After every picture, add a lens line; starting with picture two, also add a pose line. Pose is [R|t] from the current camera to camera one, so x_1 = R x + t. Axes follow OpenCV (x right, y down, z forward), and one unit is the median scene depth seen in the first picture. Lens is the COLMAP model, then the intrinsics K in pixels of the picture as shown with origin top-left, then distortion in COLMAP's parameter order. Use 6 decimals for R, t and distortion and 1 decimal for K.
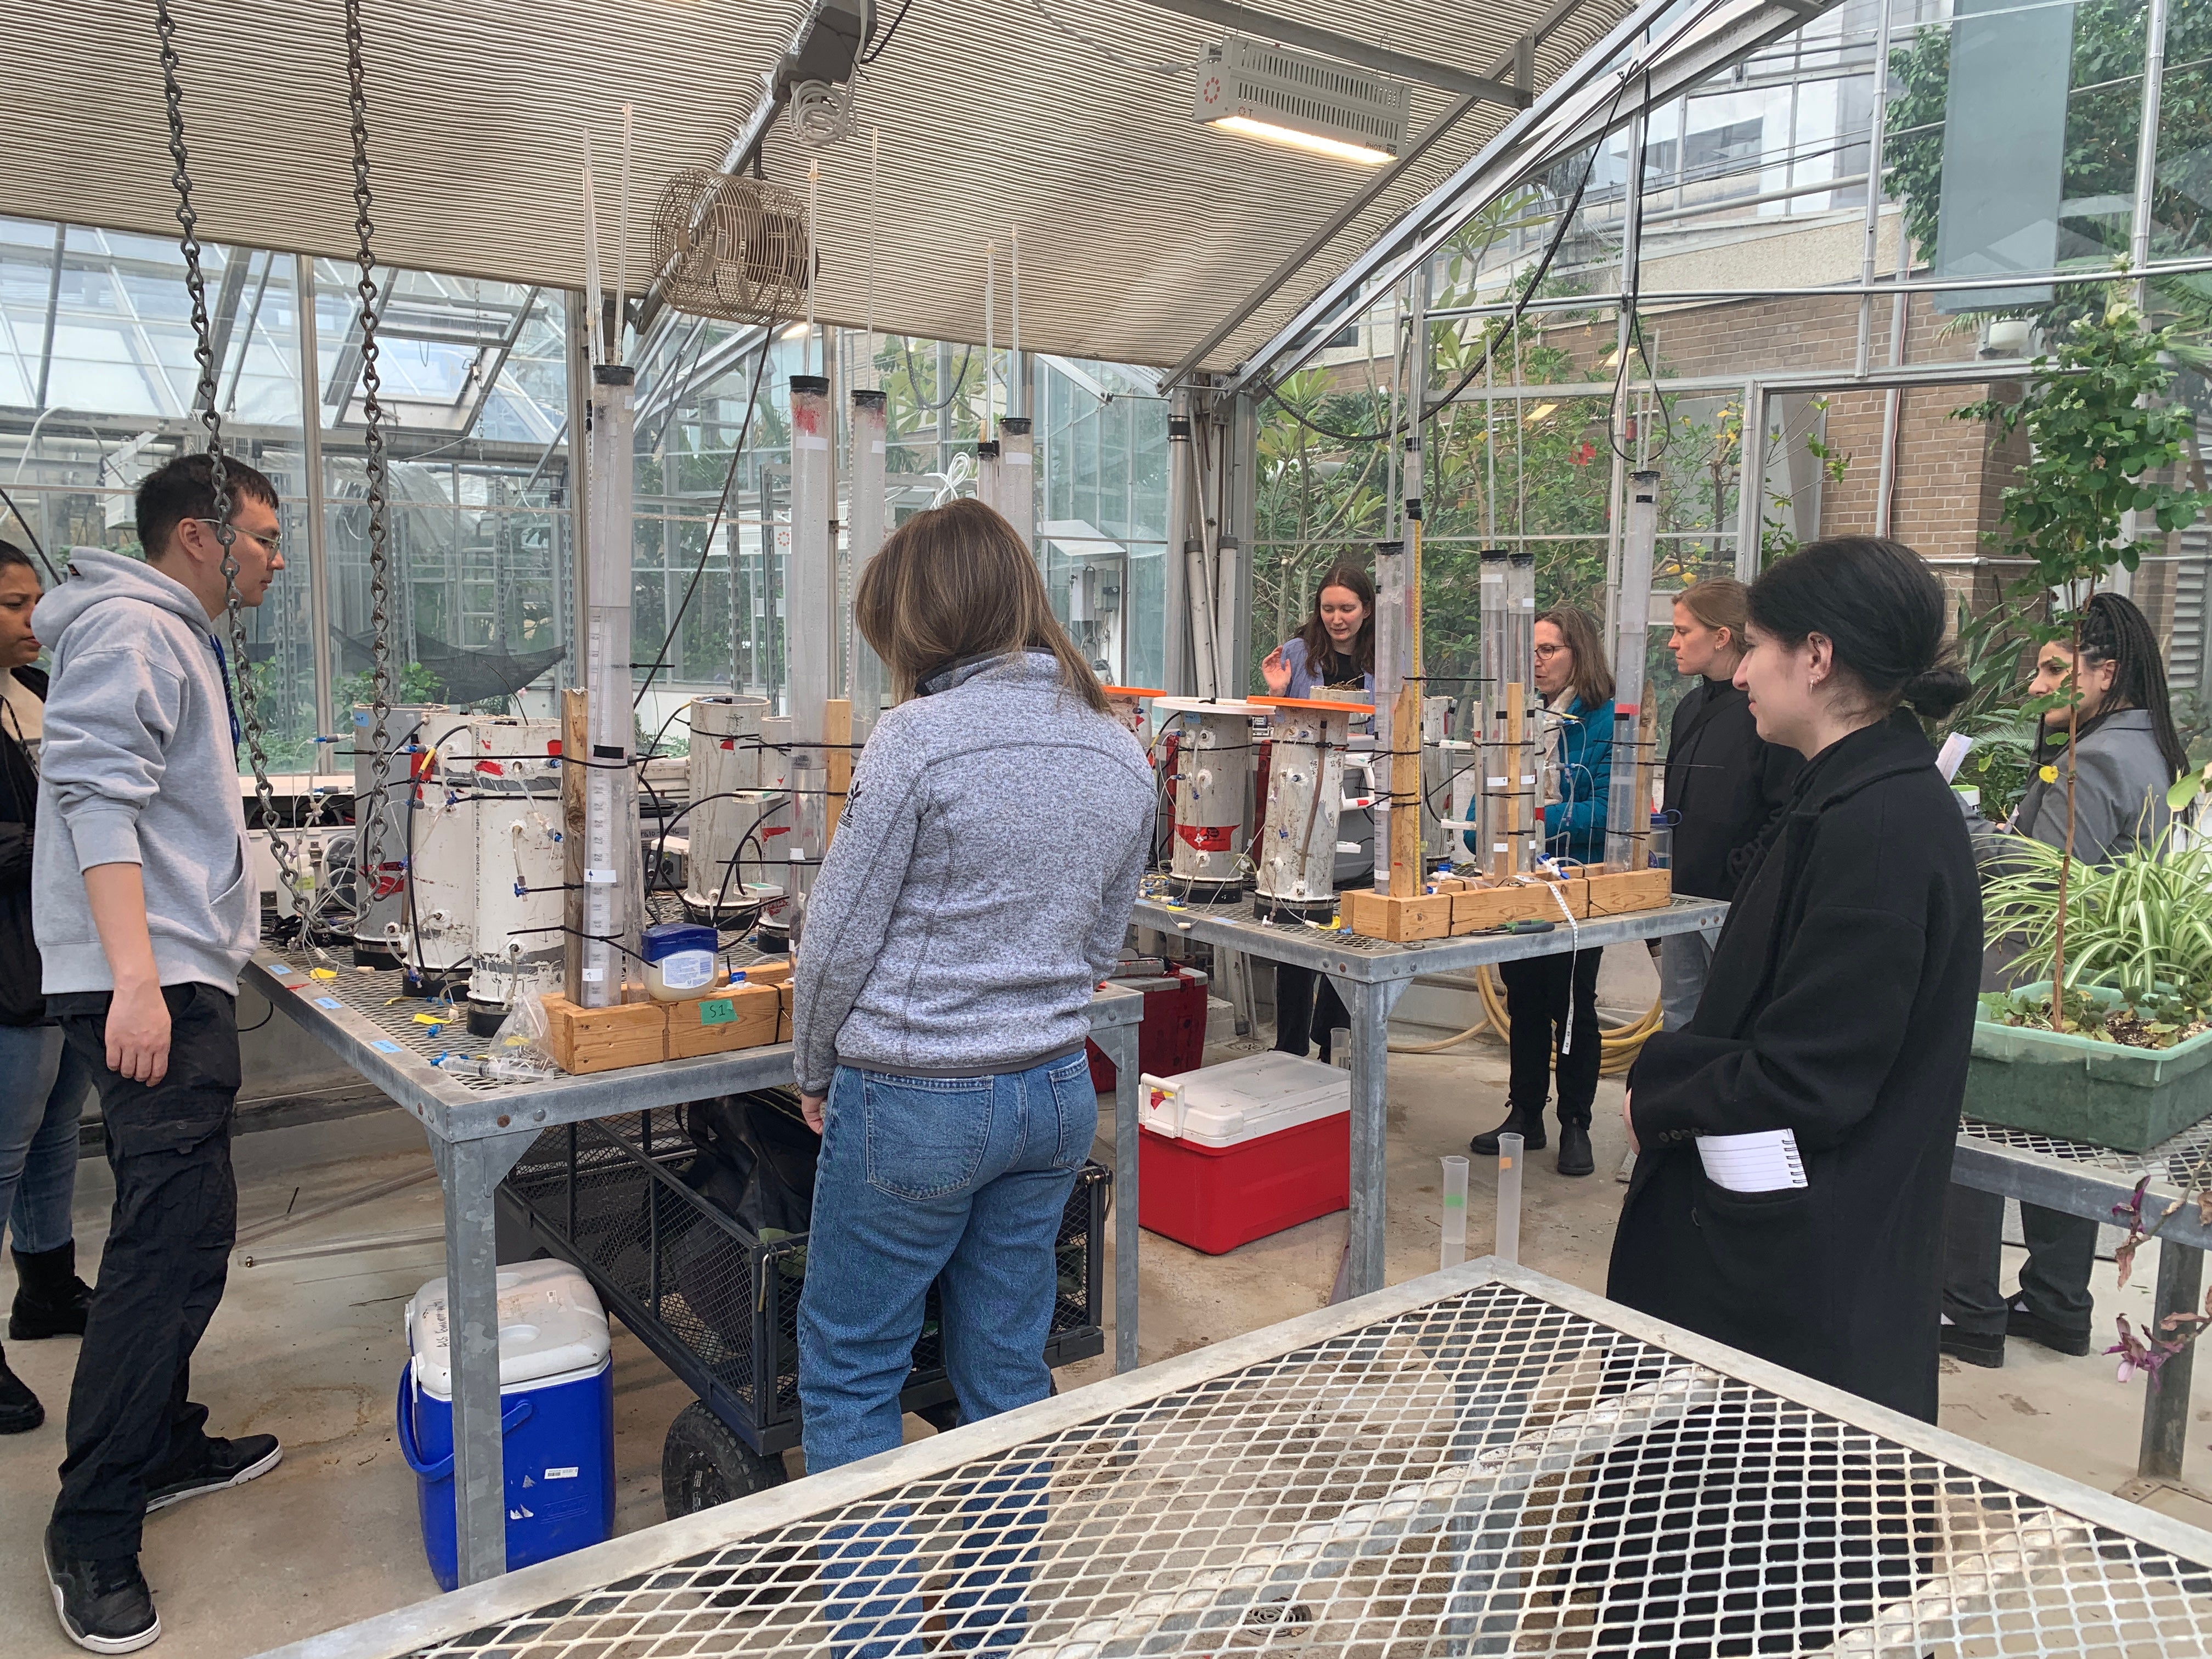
lens RADIAL K [[1713.8, 0, 1107.7], [0, 1713.8, 842.6], [0, 0, 1]] dist [0.081242, -0.110899]
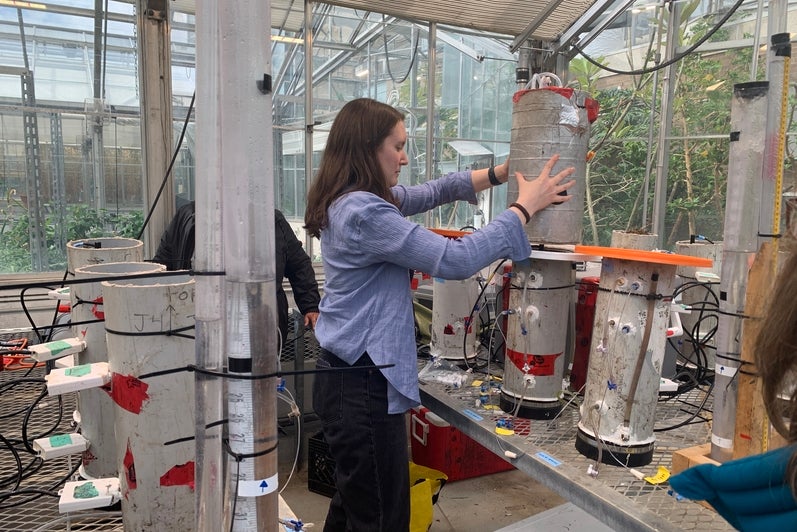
lens RADIAL K [[609.5, 0, 396.4], [0, 609.5, 271.1], [0, 0, 1]] dist [0.042071, -0.080009]
pose [[0.986769, 0.025545, -0.160107, 0.029458], [-0.026231, 0.999654, -0.002170, -0.059342], [0.159997, 0.006341, 0.987097, 0.545190]]
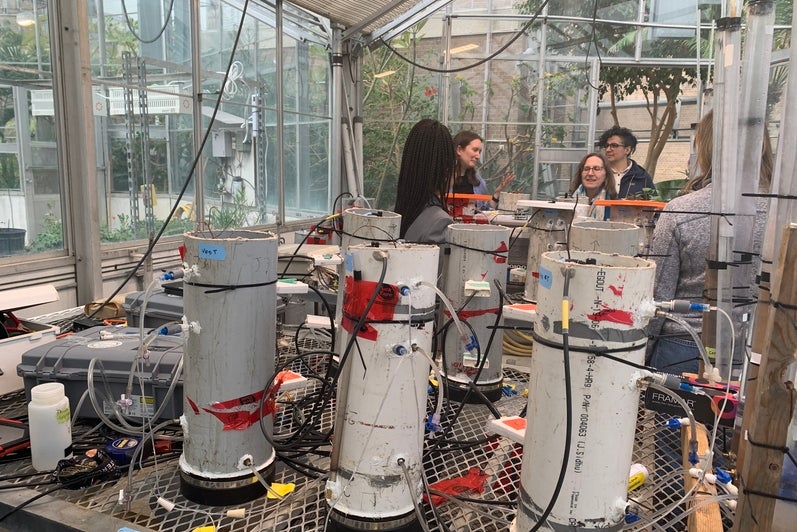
lens RADIAL K [[610.6, 0, 395.6], [0, 610.6, 264.3], [0, 0, 1]] dist [0.042475, -0.056988]
pose [[0.870871, -0.072085, 0.486197, -0.377015], [0.051554, 0.997127, 0.055494, -0.059721], [-0.488800, -0.023263, 0.872085, 0.497058]]
